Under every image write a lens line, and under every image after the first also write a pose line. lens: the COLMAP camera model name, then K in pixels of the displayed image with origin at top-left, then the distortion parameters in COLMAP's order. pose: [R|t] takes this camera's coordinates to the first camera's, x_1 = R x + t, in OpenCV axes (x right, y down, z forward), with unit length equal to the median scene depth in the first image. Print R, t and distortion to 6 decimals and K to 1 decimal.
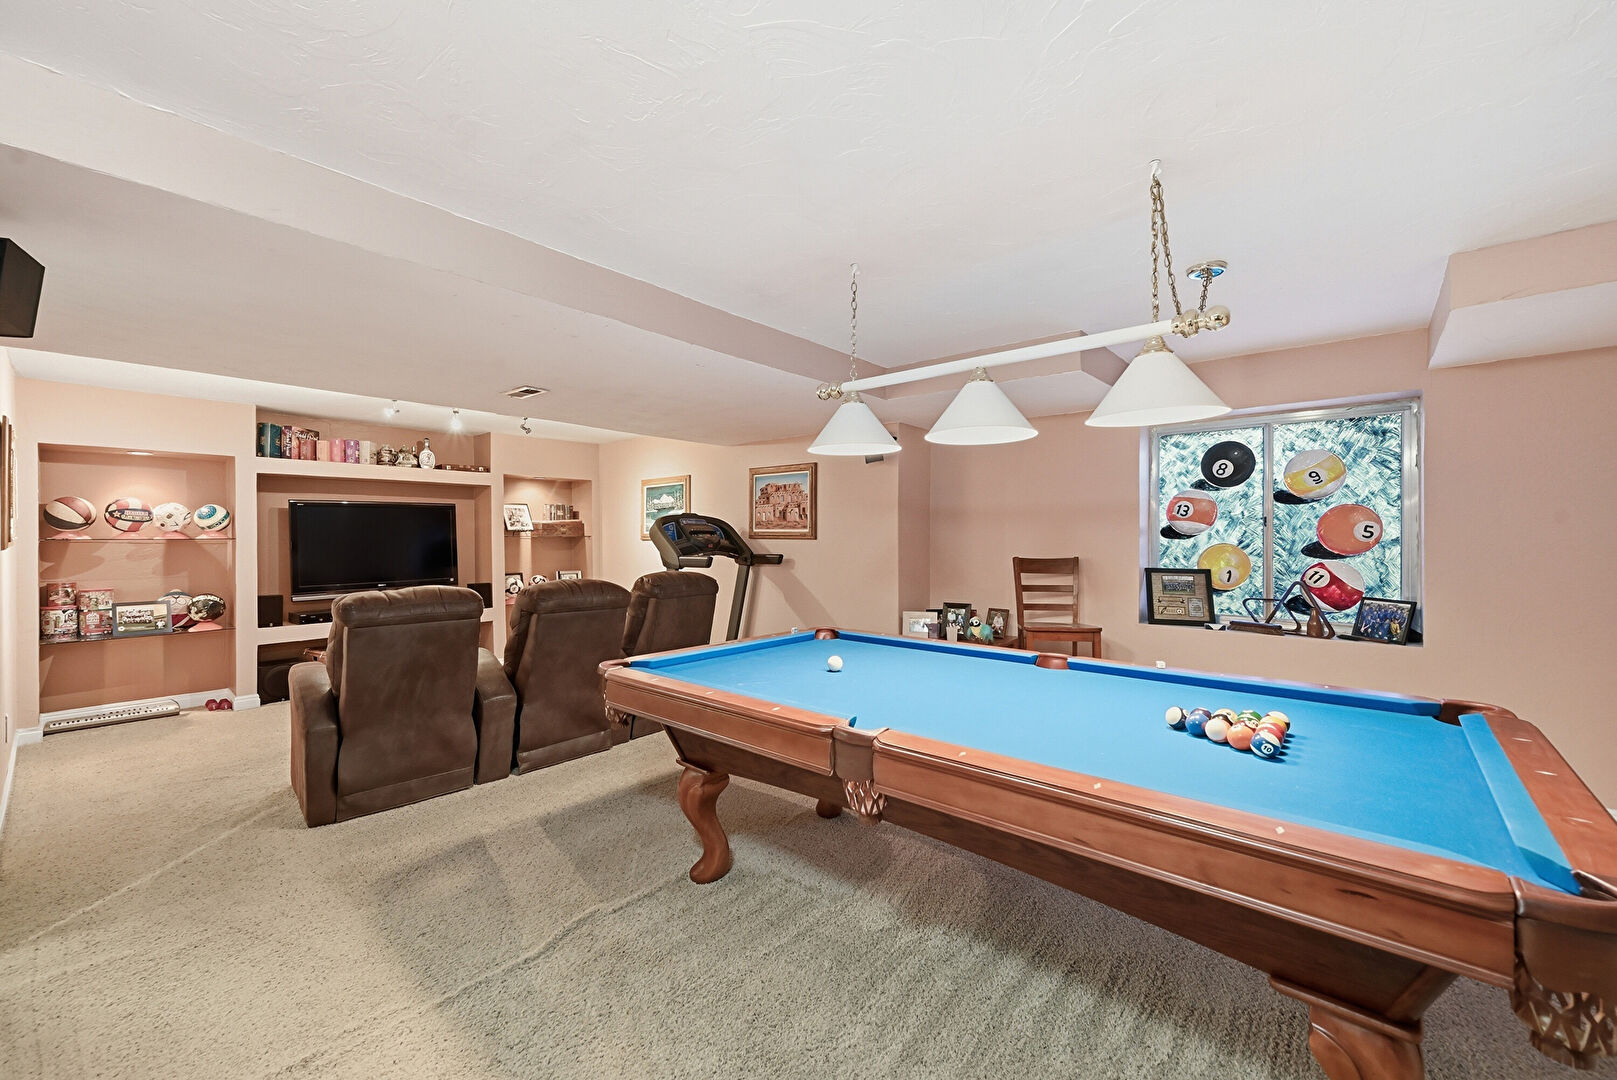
lens RADIAL K [[663.8, 0, 818.0], [0, 663.8, 544.0], [0, 0, 1]] dist [-0.002343, 0.000868]
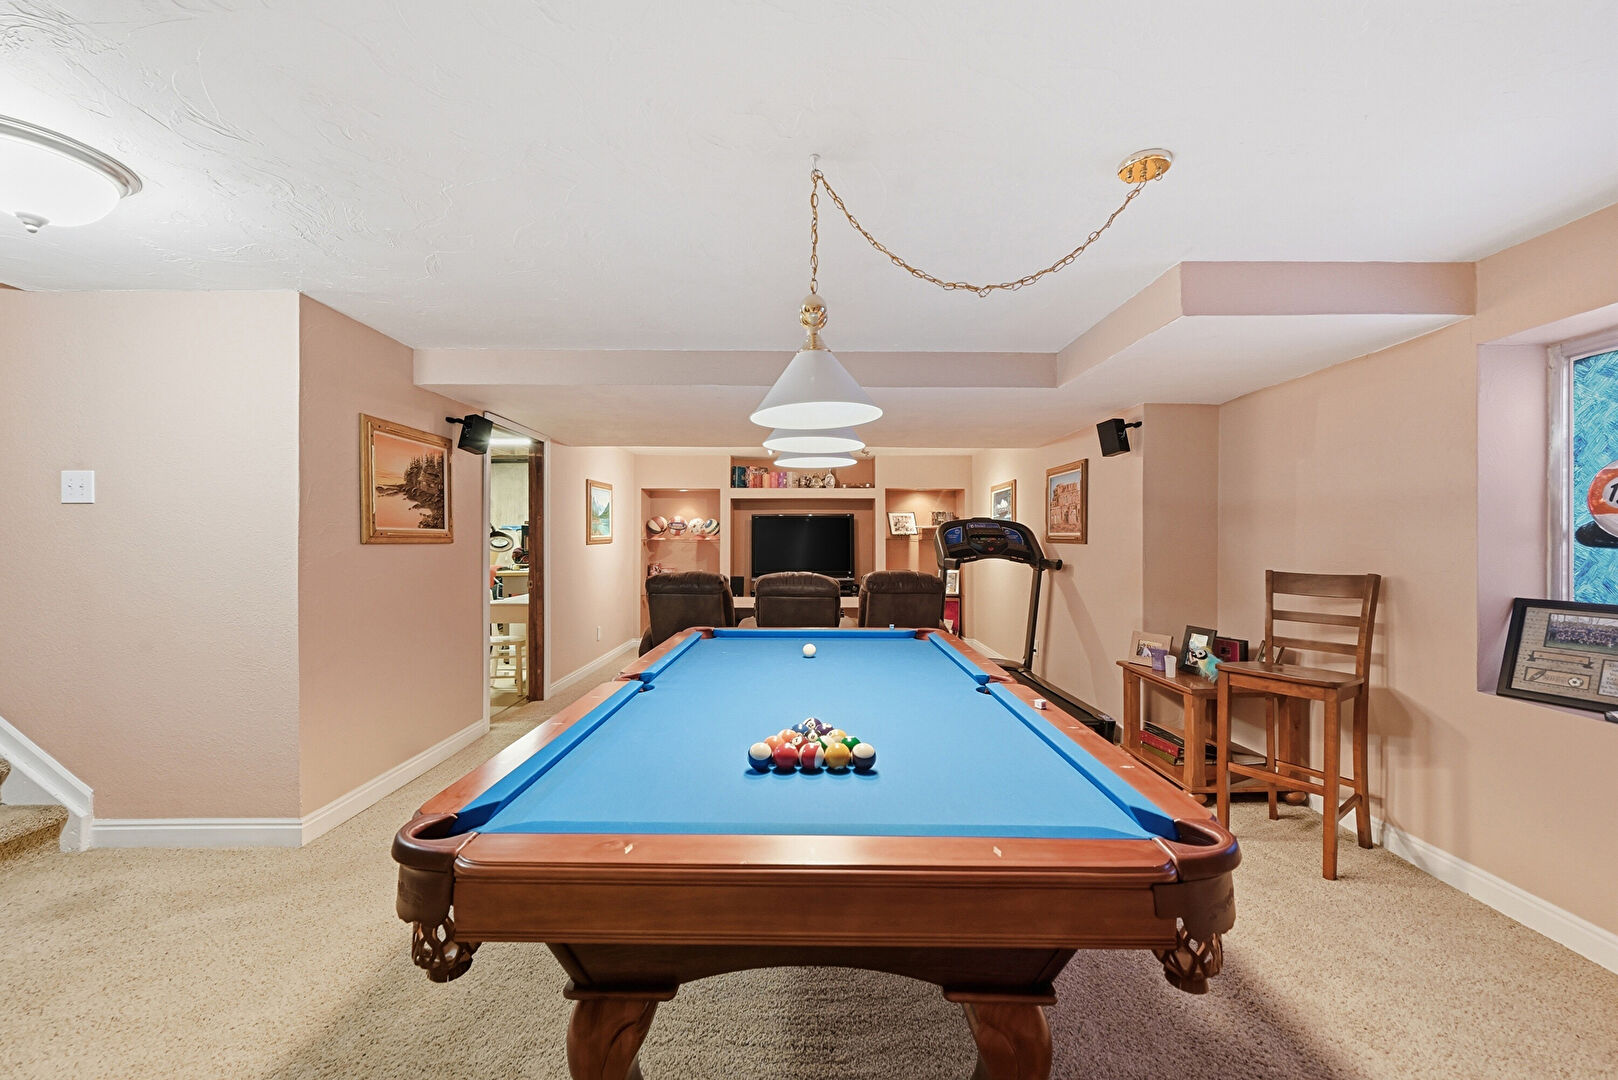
lens RADIAL K [[664.2, 0, 813.1], [0, 664.2, 537.0], [0, 0, 1]] dist [-0.002343, 0.000868]
pose [[0.631864, 0.000931, -0.775079, 0.489253], [-0.013299, 0.999865, -0.009641, -0.002546], [0.774965, 0.016400, 0.631791, 0.151096]]
